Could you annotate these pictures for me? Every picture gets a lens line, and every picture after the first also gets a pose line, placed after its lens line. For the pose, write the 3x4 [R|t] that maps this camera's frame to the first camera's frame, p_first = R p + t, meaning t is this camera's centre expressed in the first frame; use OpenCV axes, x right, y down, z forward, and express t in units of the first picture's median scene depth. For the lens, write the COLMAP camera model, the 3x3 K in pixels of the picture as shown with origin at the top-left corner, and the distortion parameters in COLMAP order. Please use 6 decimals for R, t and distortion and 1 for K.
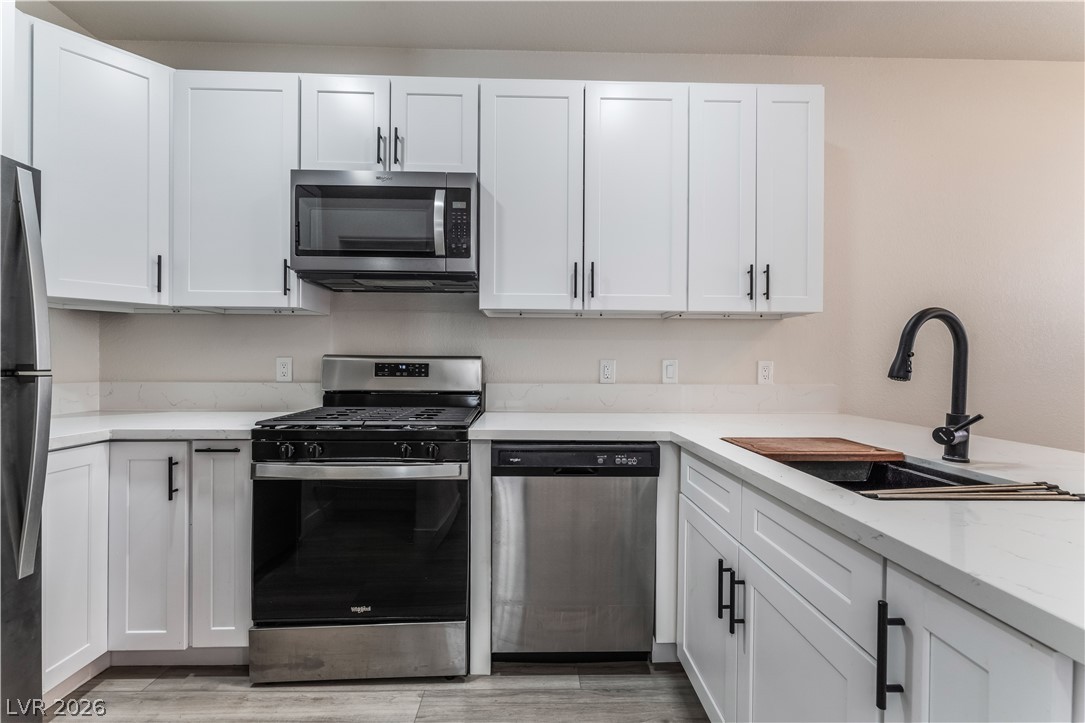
lens RADIAL K [[446.9, 0, 533.2], [0, 446.9, 363.6], [0, 0, 1]] dist [-0.002922, 0.001436]
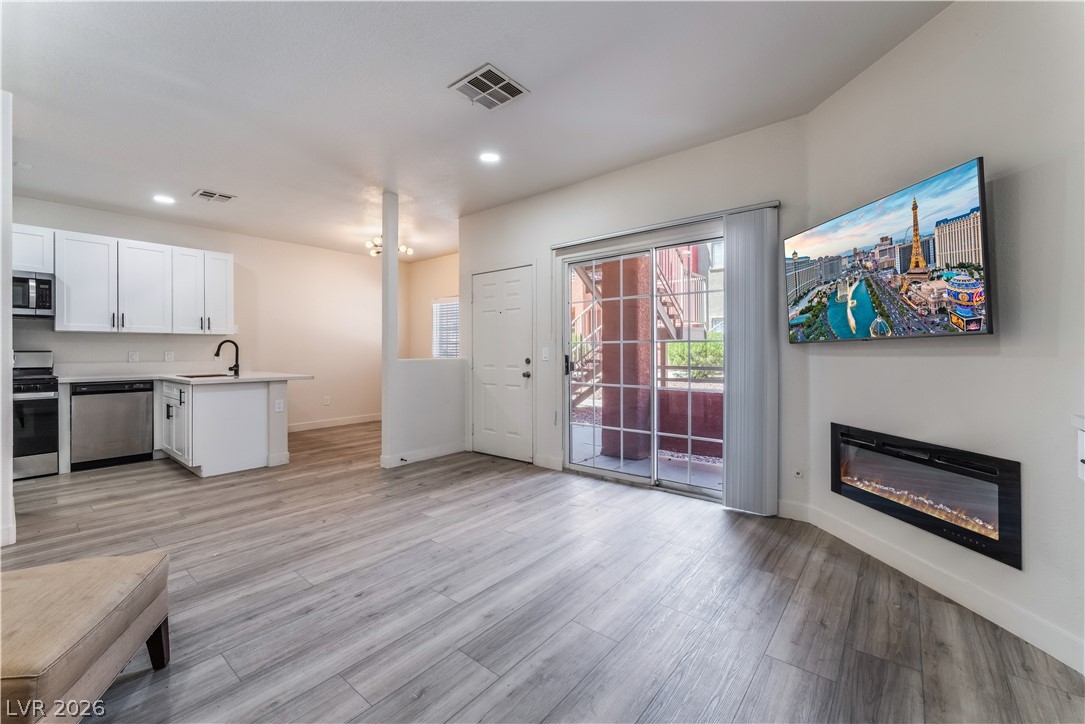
lens RADIAL K [[446.9, 0, 551.8], [0, 446.9, 347.6], [0, 0, 1]] dist [-0.002922, 0.001436]
pose [[0.631474, -0.003156, 0.775390, -0.340988], [0.009001, 0.999954, -0.003260, -0.003939], [-0.775345, 0.009038, 0.631474, -2.877847]]
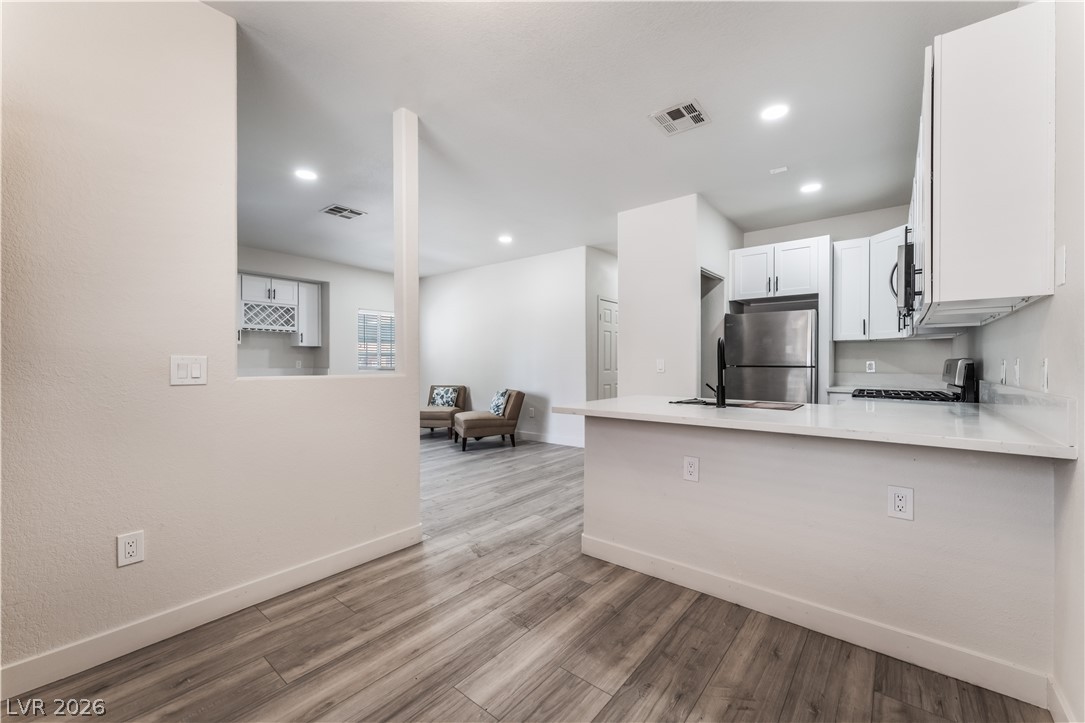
lens RADIAL K [[446.9, 0, 528.9], [0, 446.9, 358.8], [0, 0, 1]] dist [-0.002922, 0.001436]
pose [[-0.665185, -0.008547, -0.746630, 2.190315], [-0.001657, 0.999949, -0.009971, 0.009298], [0.746677, -0.005396, -0.665165, 1.206873]]
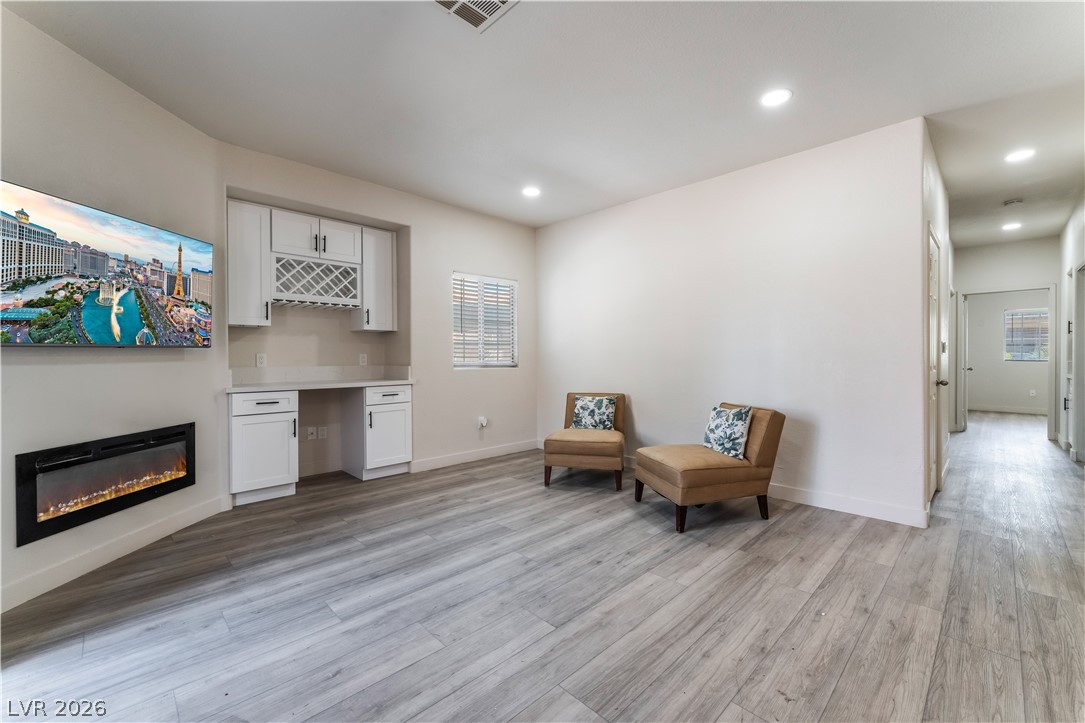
lens RADIAL K [[446.9, 0, 552.1], [0, 446.9, 356.8], [0, 0, 1]] dist [-0.002922, 0.001436]
pose [[-0.716635, -0.001170, -0.697448, 1.504614], [-0.002236, 0.999997, 0.000620, 0.005973], [0.697445, 0.002004, -0.716635, -0.615519]]
